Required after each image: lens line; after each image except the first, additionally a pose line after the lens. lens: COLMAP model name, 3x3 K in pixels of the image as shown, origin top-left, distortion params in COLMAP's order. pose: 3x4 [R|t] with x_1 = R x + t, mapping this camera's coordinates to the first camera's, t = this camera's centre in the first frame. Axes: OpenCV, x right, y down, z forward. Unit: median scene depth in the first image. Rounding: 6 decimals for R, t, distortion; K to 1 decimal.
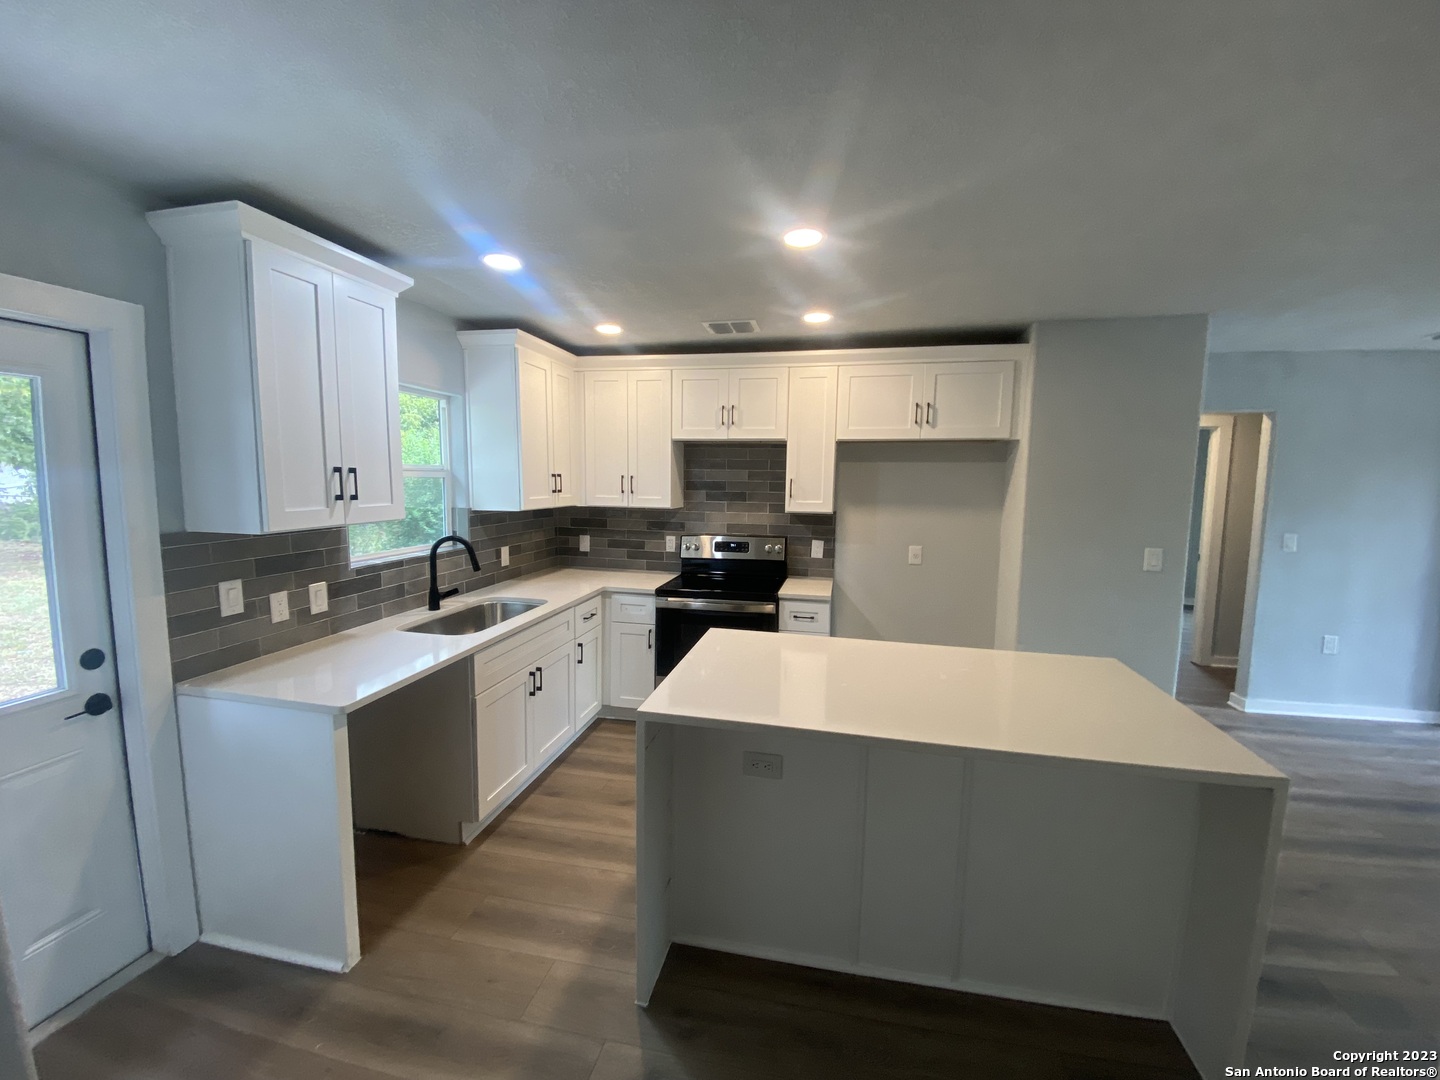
lens RADIAL K [[578.6, 0, 725.6], [0, 578.6, 537.4], [0, 0, 1]] dist [0.045429, -0.041658]
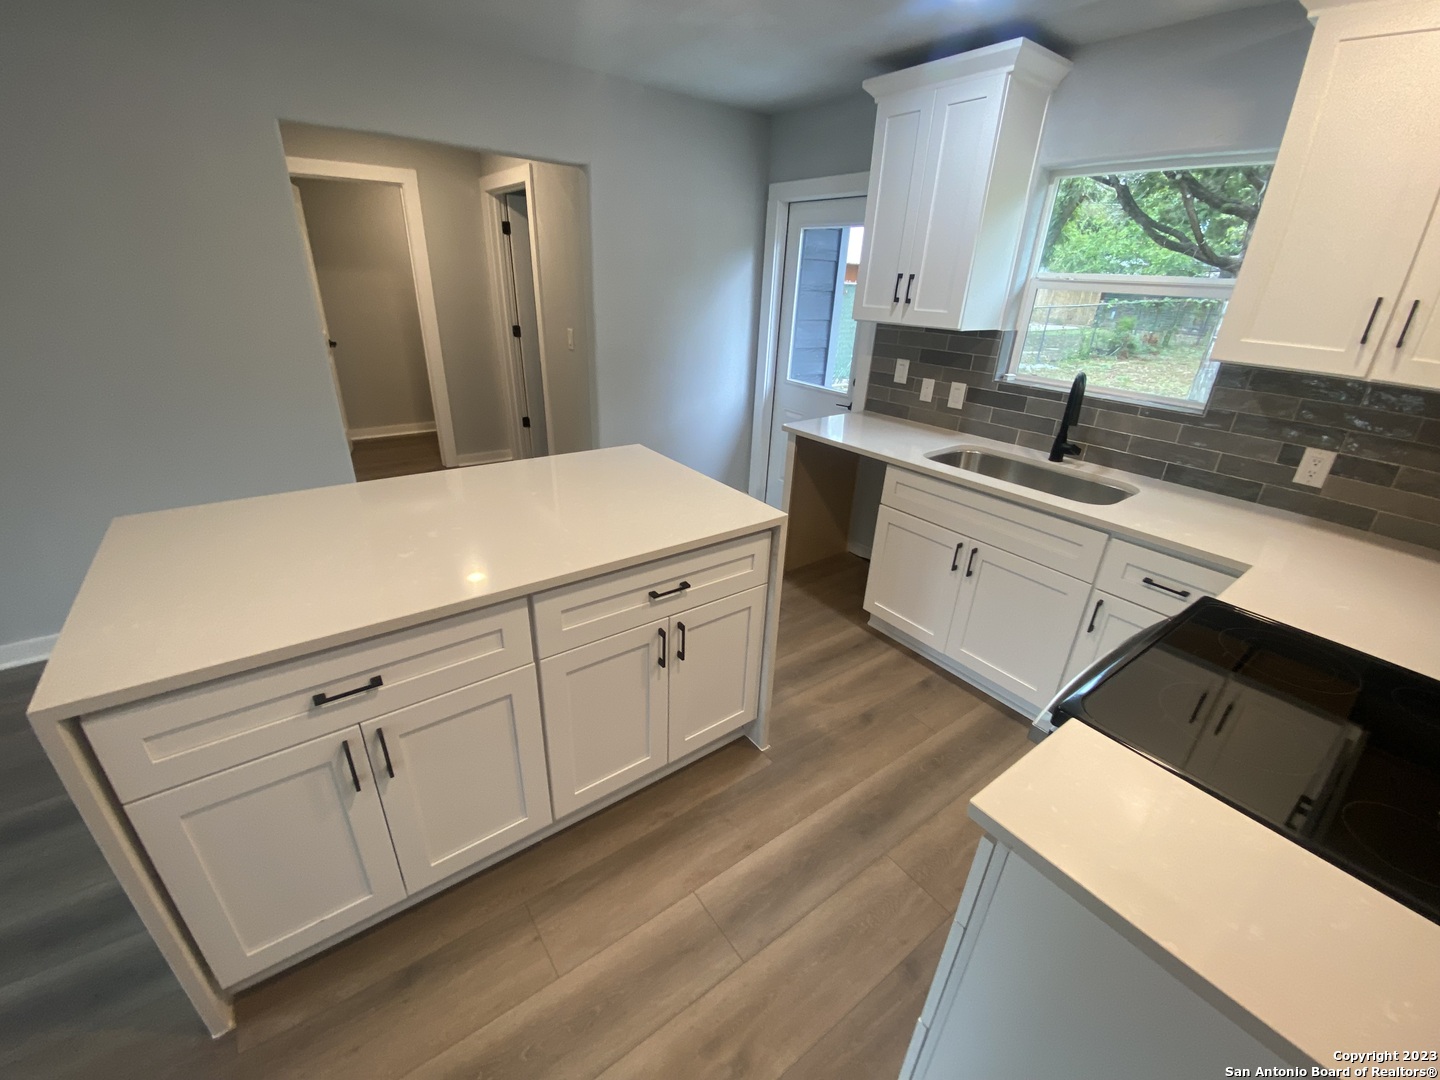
lens RADIAL K [[578.6, 0, 725.6], [0, 578.6, 537.4], [0, 0, 1]] dist [0.045429, -0.041658]
pose [[-0.668263, 0.269148, -0.693530, 0.502501], [-0.122048, 0.879960, 0.459101, -0.124999], [0.733845, 0.391445, -0.555196, 1.352282]]
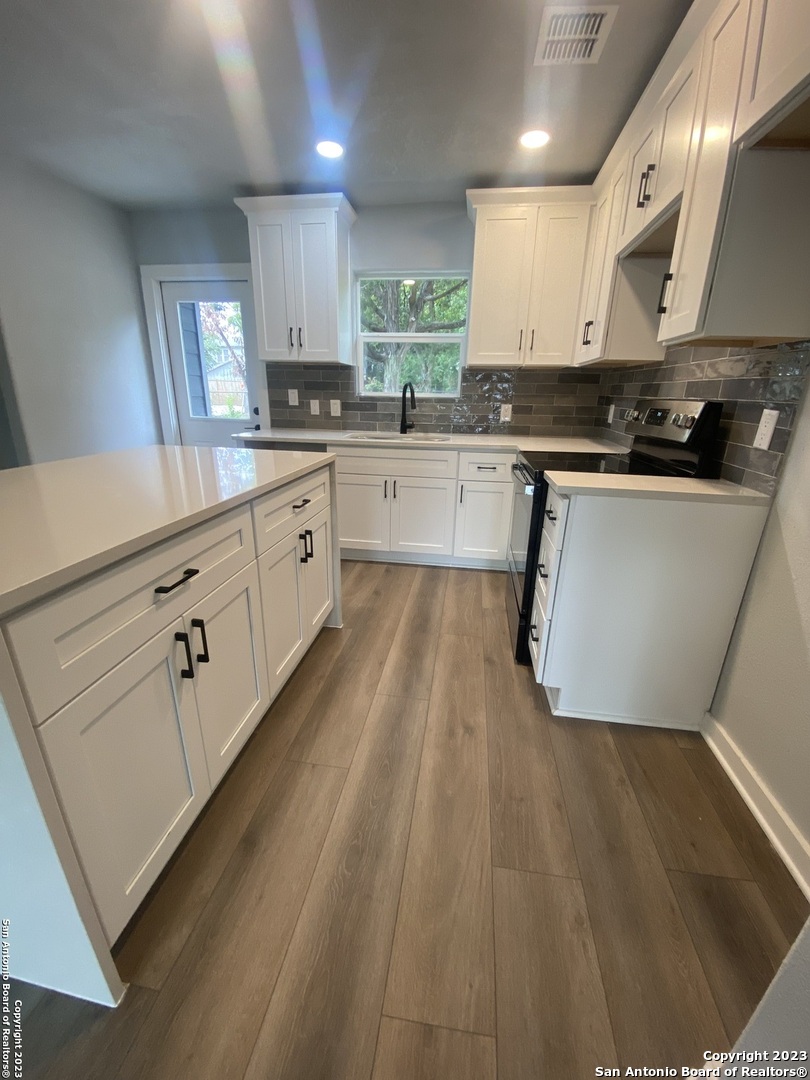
lens RADIAL K [[433.9, 0, 405.0], [0, 433.9, 540.0], [0, 0, 1]] dist [0.045429, -0.041658]
pose [[0.050842, 0.306384, -0.950549, 0.786374], [-0.123246, 0.946430, 0.298464, 0.054834], [0.991073, 0.101977, 0.085879, 1.086891]]
